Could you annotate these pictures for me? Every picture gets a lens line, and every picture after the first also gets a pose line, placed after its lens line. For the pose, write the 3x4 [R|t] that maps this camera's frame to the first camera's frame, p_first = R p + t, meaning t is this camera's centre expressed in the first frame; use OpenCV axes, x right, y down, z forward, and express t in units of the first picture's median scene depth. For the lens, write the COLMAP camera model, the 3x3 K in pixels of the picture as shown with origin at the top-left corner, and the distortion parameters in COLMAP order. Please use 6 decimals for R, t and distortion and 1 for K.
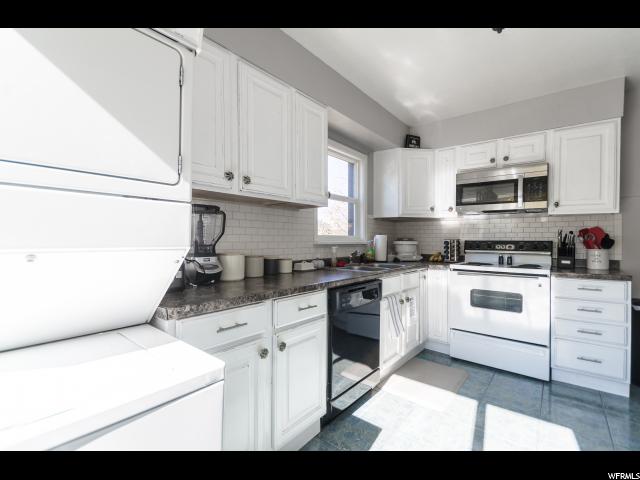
lens RADIAL K [[300.0, 0, 321.3], [0, 300.0, 238.4], [0, 0, 1]] dist [0.000963, 0.000047]
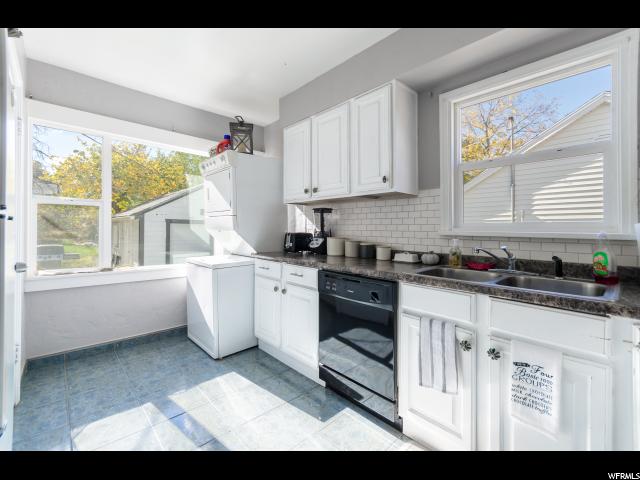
lens RADIAL K [[279.7, 0, 321.6], [0, 279.7, 235.5], [0, 0, 1]] dist [0.001307, 0.000105]
pose [[-0.152187, 0.012426, -0.988274, 0.967088], [-0.006653, 0.999885, 0.013596, 0.018027], [0.988329, 0.008644, -0.152087, 1.012854]]
